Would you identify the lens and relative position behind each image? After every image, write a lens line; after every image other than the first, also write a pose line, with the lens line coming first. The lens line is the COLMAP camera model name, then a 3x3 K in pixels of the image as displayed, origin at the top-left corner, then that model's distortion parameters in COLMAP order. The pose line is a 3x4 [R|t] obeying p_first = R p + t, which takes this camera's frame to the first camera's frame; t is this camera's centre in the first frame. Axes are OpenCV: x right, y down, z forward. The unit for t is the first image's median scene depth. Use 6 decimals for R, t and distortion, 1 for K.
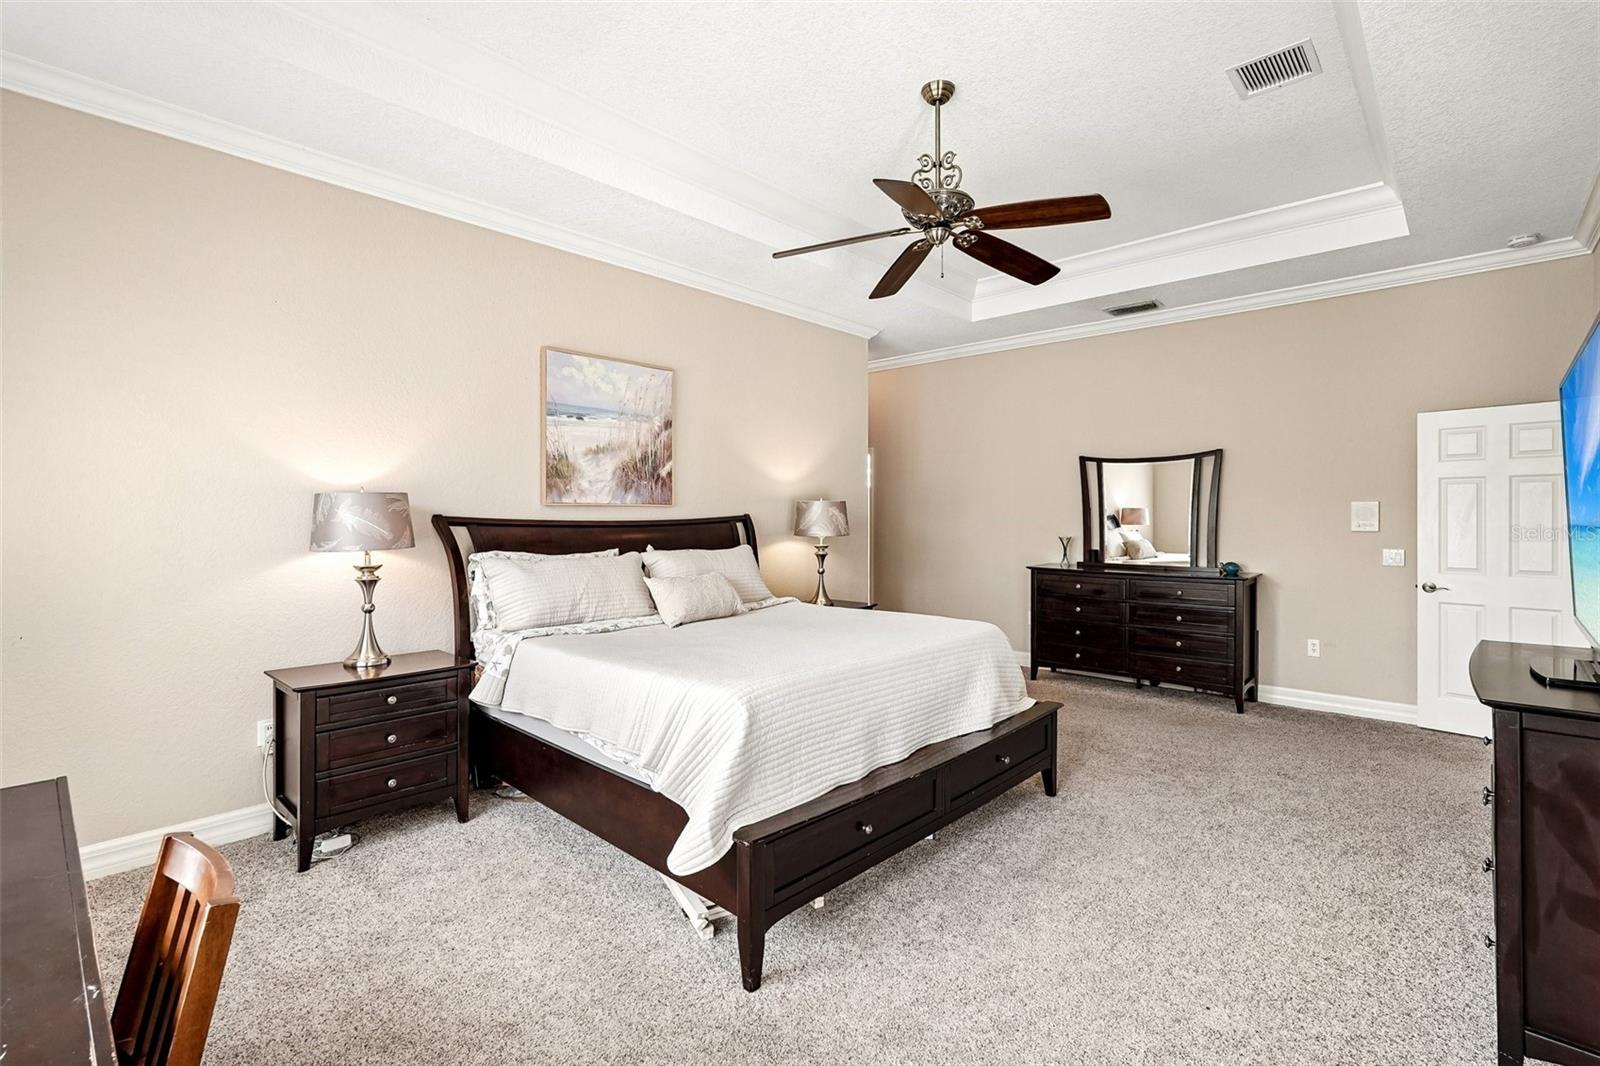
lens RADIAL K [[726.4, 0, 795.0], [0, 726.4, 496.7], [0, 0, 1]] dist [0.000799, 0.000098]
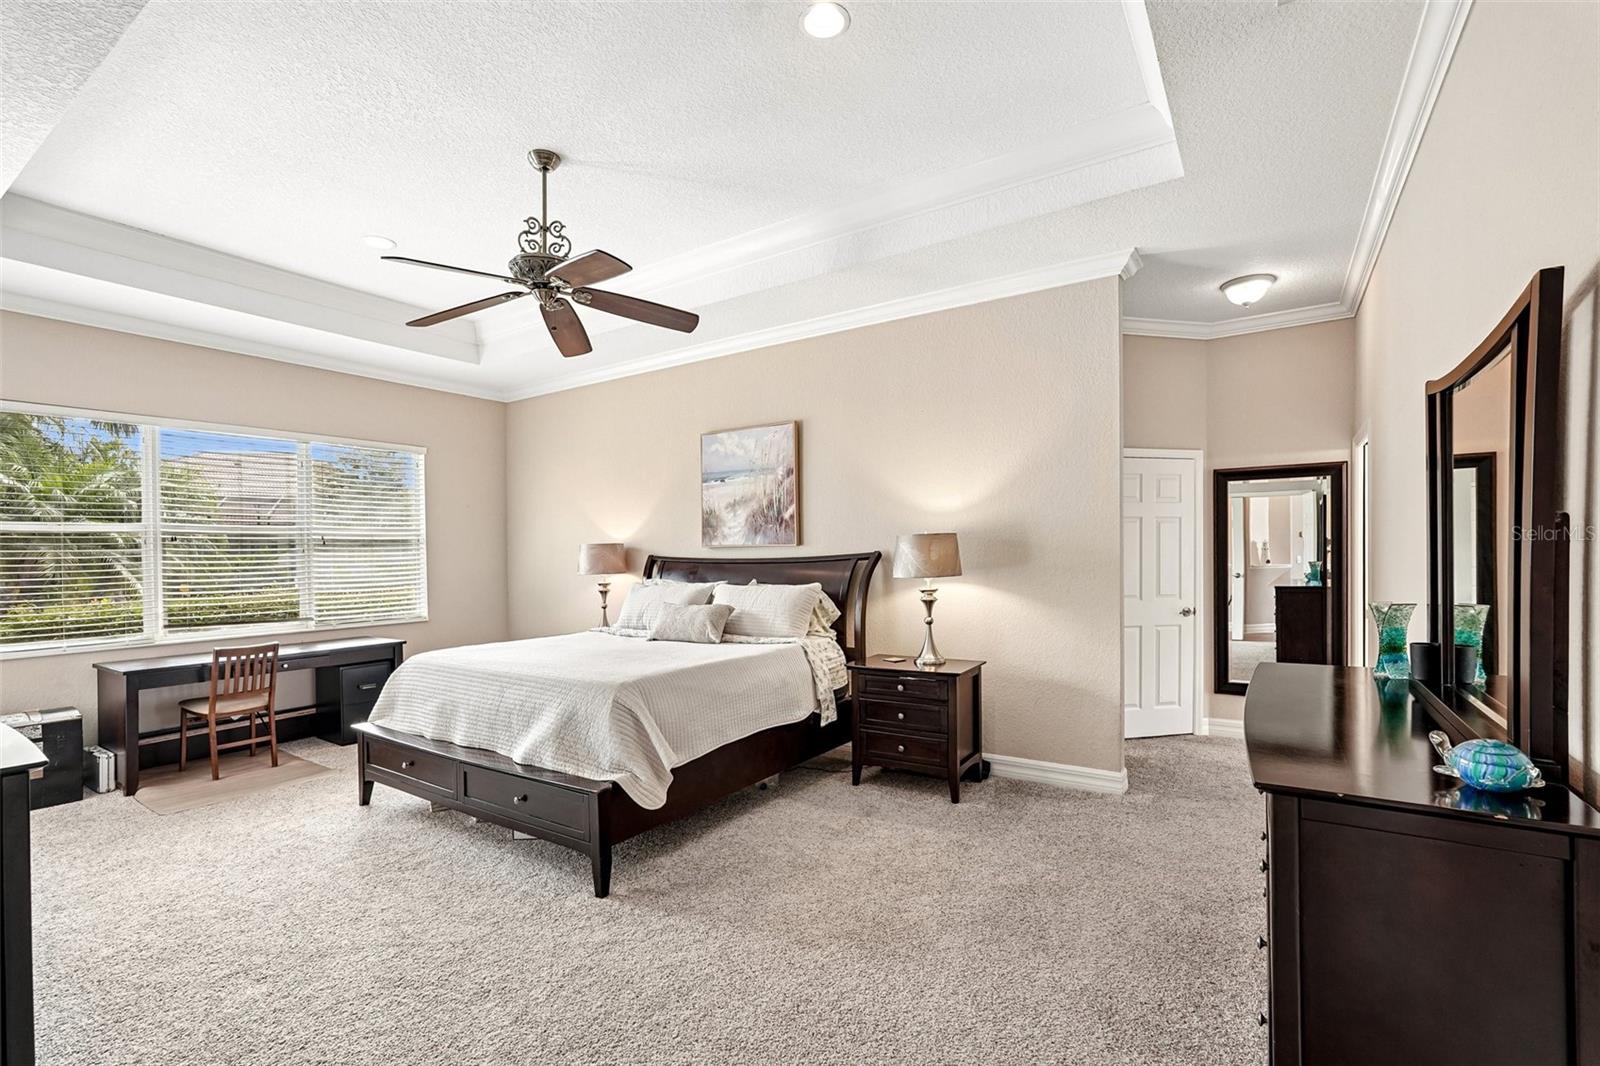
lens RADIAL K [[718.9, 0, 794.3], [0, 718.9, 543.3], [0, 0, 1]] dist [-0.000351, 0.007258]
pose [[0.175369, -0.010840, -0.984443, 0.962433], [0.042263, 0.999101, -0.003472, 0.014656], [0.983595, -0.040996, 0.175669, 0.854096]]
